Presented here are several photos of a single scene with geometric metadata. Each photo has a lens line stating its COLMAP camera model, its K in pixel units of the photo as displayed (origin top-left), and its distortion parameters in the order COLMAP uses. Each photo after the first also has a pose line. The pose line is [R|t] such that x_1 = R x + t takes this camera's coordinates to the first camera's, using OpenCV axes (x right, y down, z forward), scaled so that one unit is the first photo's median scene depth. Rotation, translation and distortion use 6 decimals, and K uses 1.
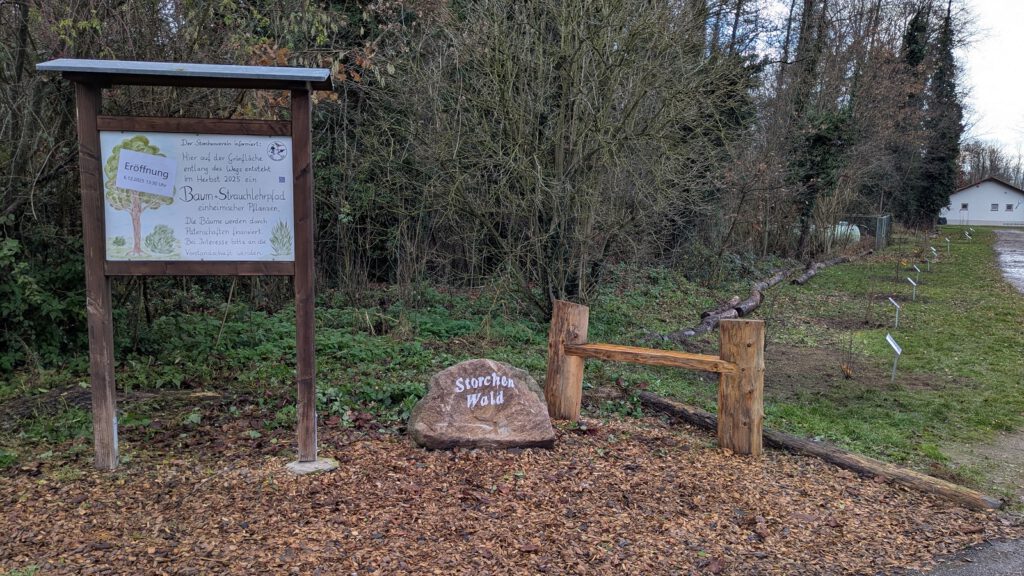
lens RADIAL K [[791.4, 0, 511.0], [0, 791.4, 293.2], [0, 0, 1]] dist [0.010291, -0.008615]
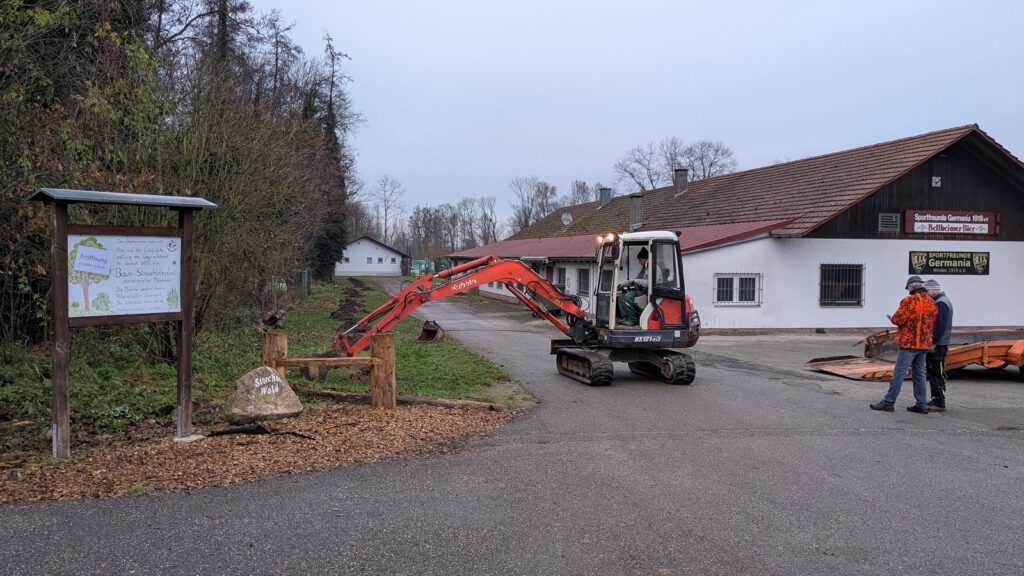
lens RADIAL K [[791.4, 0, 512.1], [0, 791.4, 285.5], [0, 0, 1]] dist [0.010291, -0.008615]
pose [[0.743464, -0.031780, 0.668021, -0.859785], [0.083370, 0.995483, -0.045426, 0.036856], [-0.663560, 0.089466, 0.742755, -0.681143]]
